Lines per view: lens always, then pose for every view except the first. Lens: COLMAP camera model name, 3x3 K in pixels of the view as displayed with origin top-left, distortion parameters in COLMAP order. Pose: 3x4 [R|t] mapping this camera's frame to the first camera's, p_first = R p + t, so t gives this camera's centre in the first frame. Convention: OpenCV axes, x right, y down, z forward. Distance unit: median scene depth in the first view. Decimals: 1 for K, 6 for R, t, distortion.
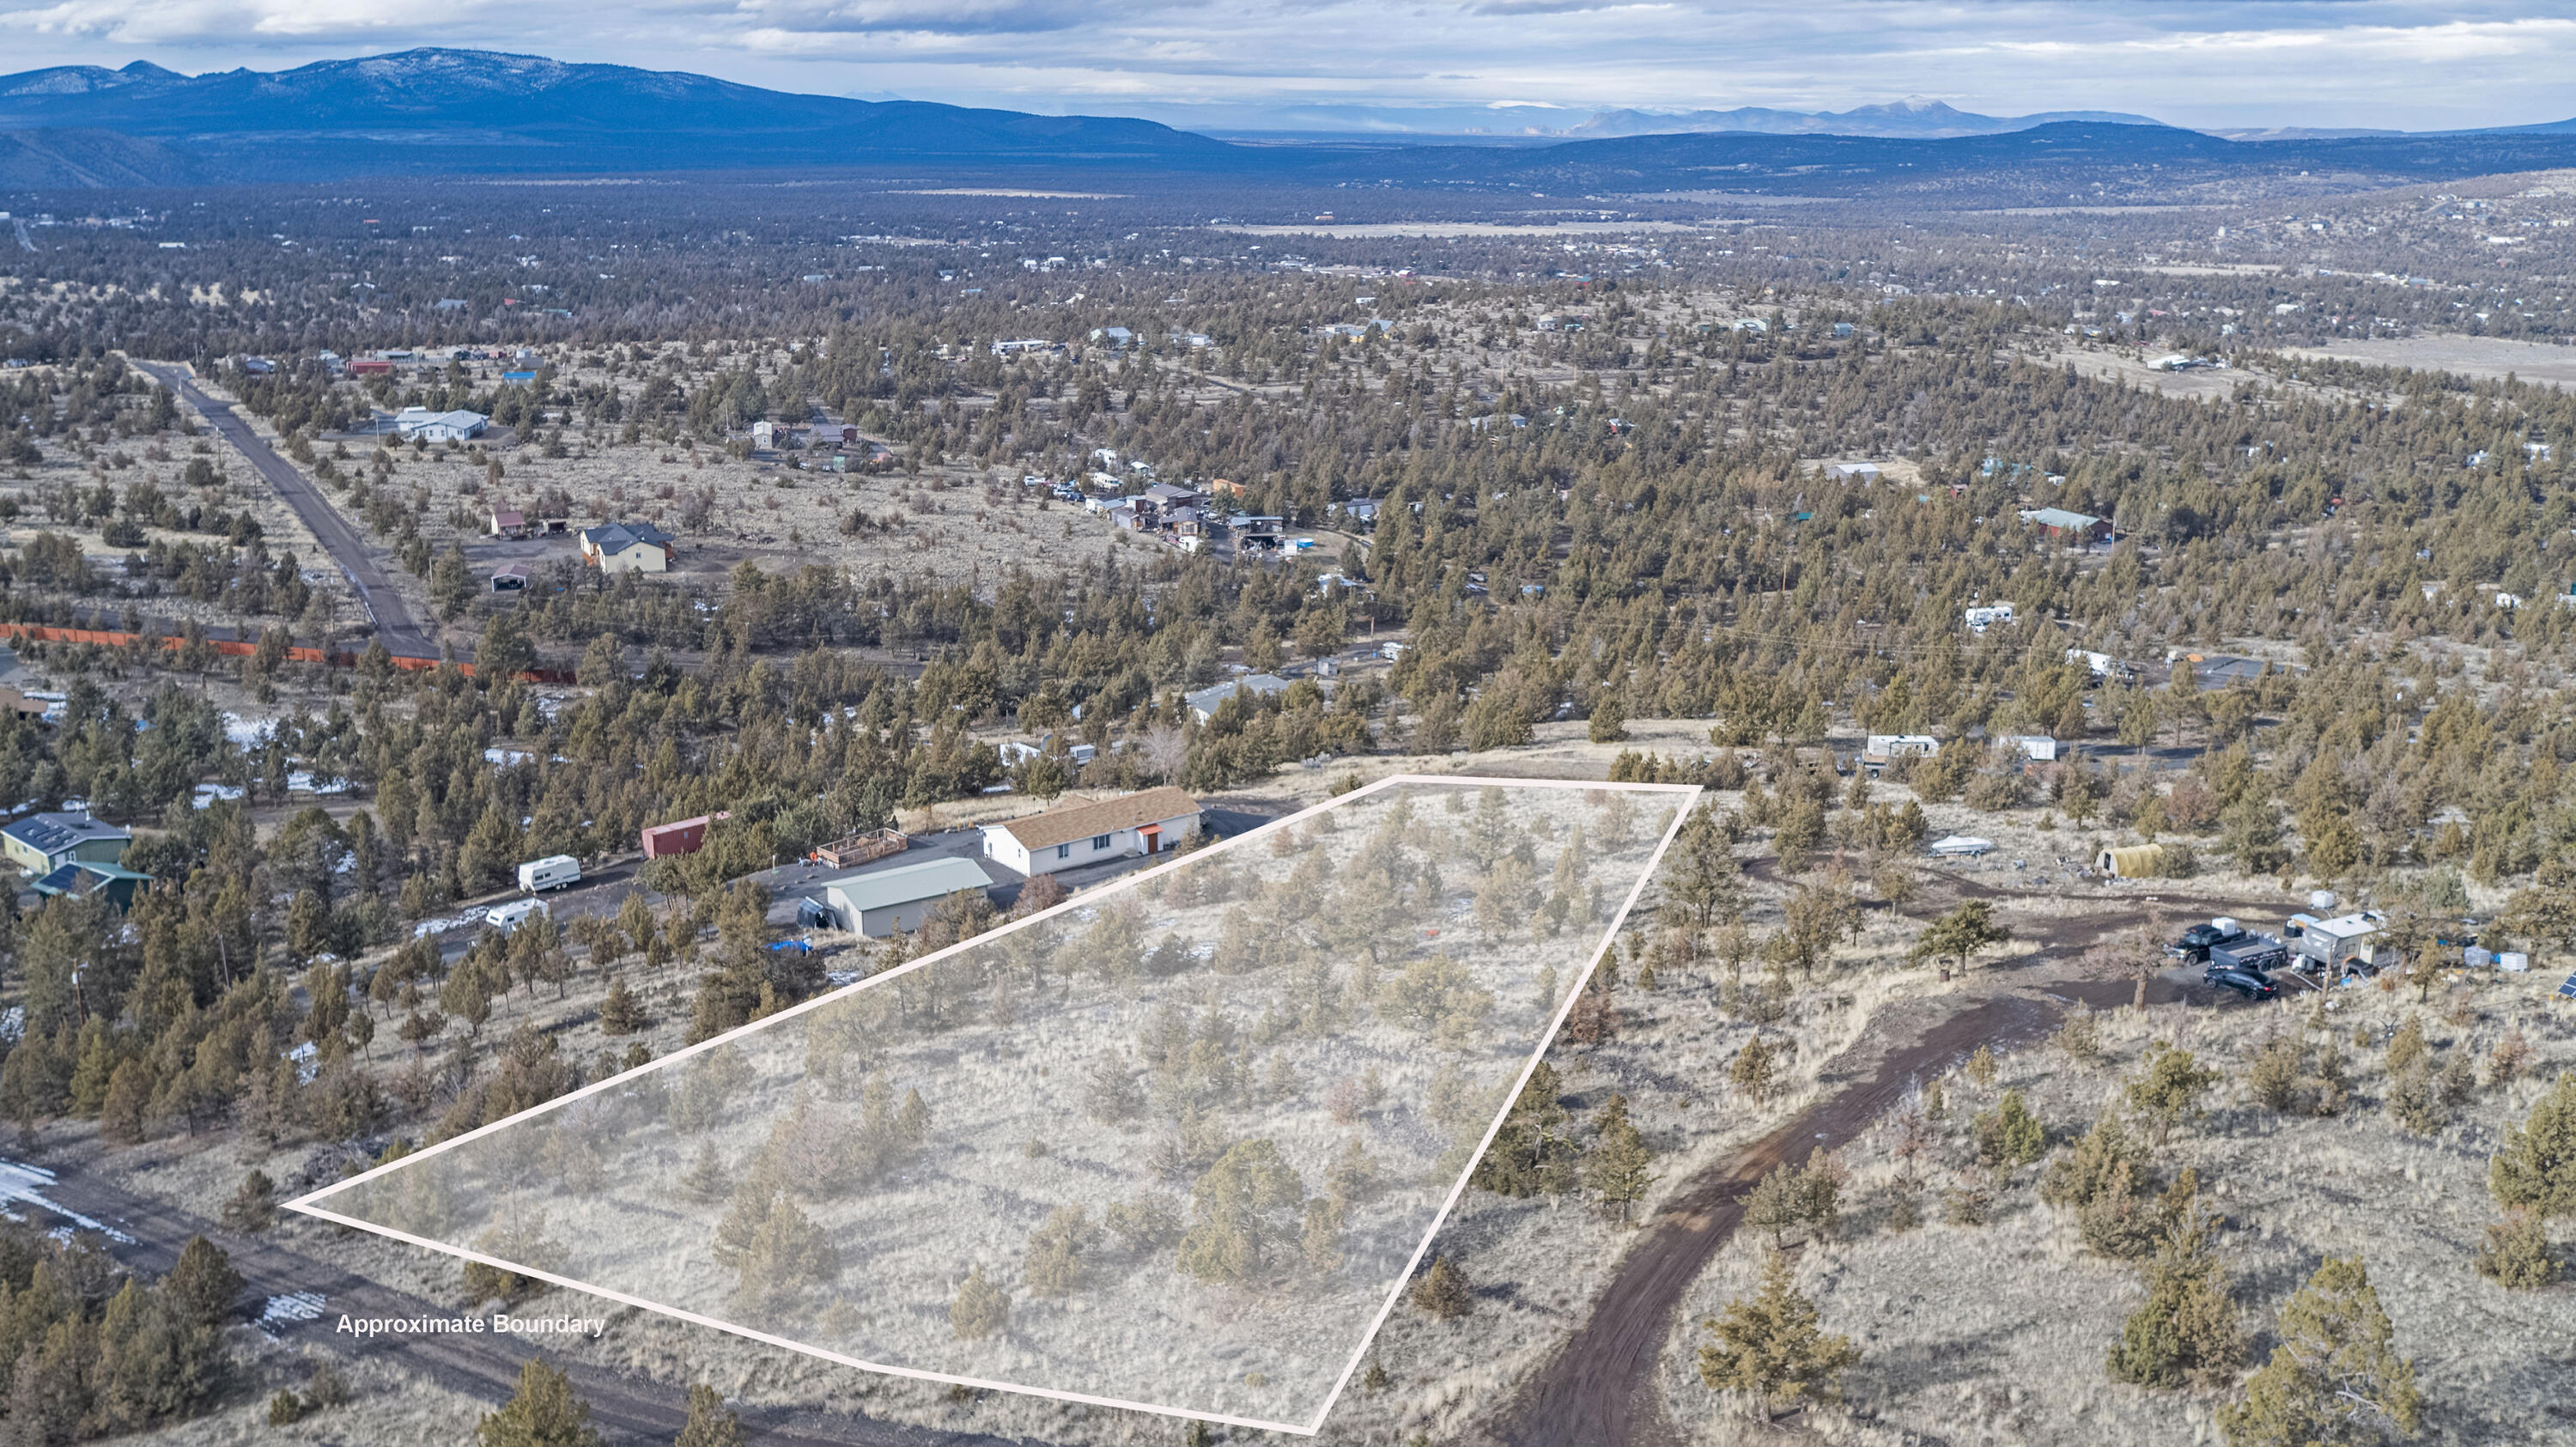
lens RADIAL K [[2217.1, 0, 1293.6], [0, 2217.1, 730.8], [0, 0, 1]] dist [0.000901, 0.005741]
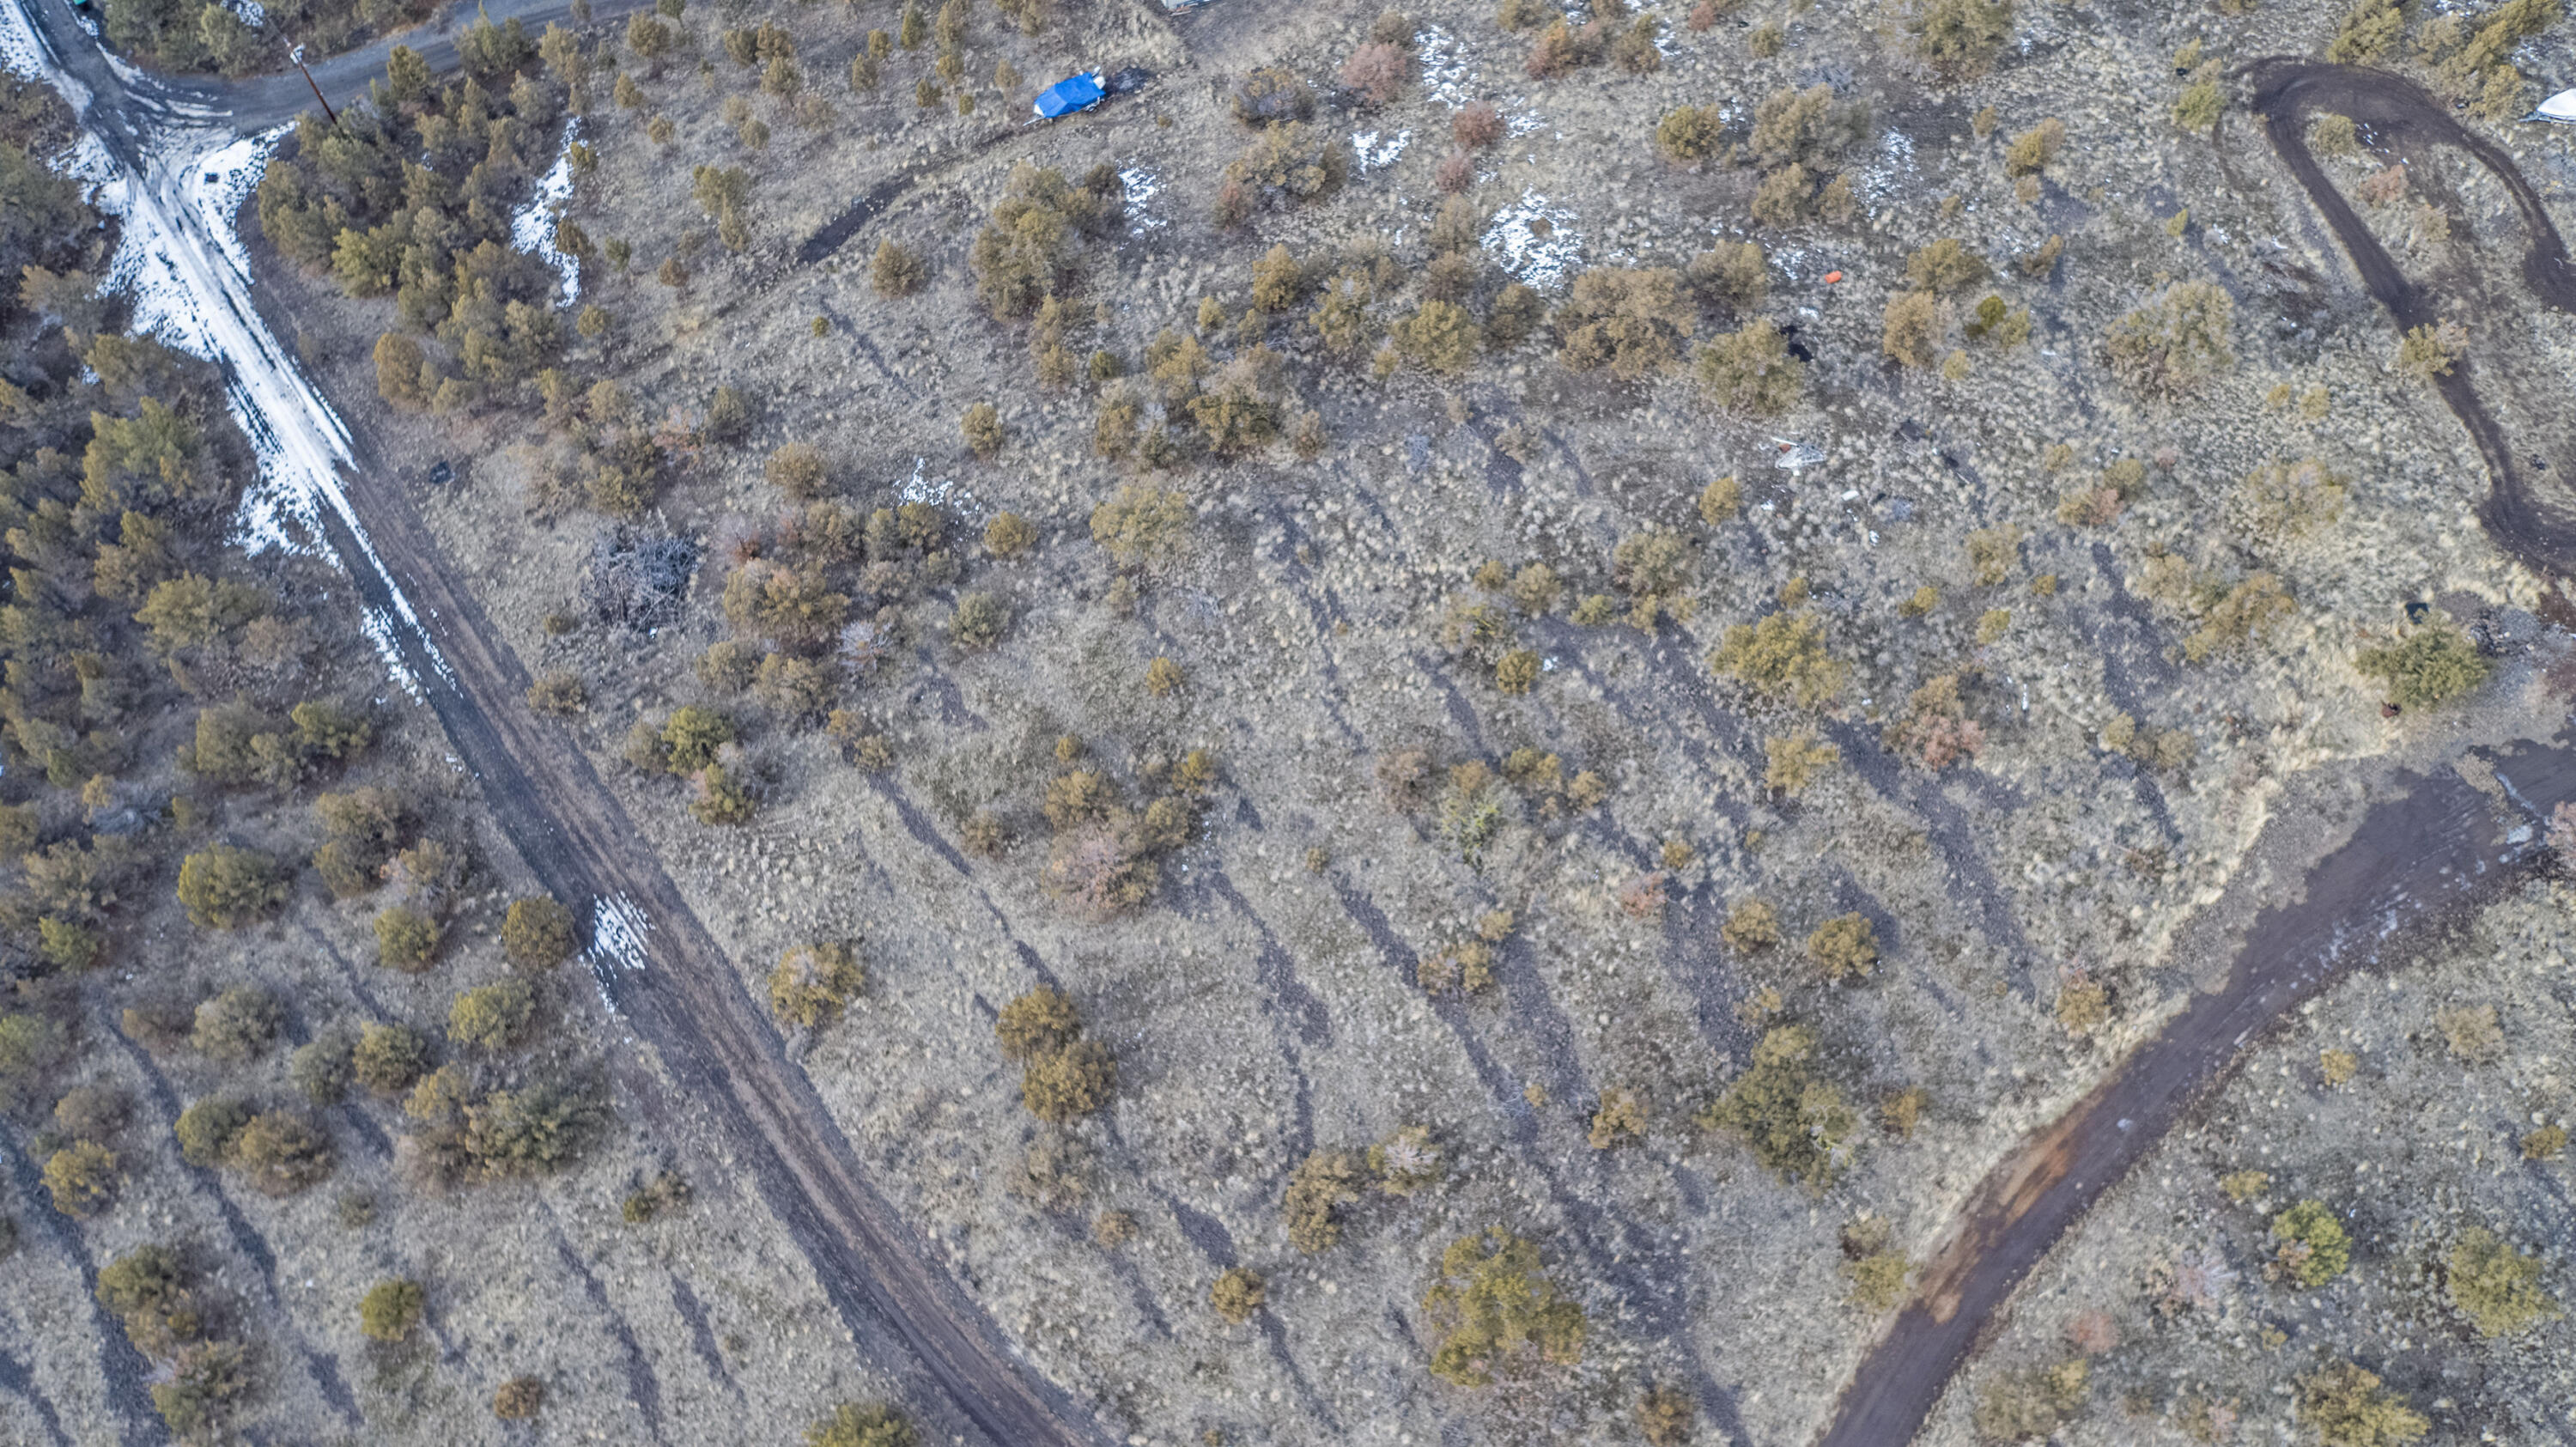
lens RADIAL K [[2217.1, 0, 1293.6], [0, 2217.1, 730.8], [0, 0, 1]] dist [0.000901, 0.005741]
pose [[0.983963, 0.156936, -0.084780, -0.029644], [-0.032667, 0.625805, 0.779295, -0.330698], [0.175355, -0.764028, 0.620896, 0.242190]]
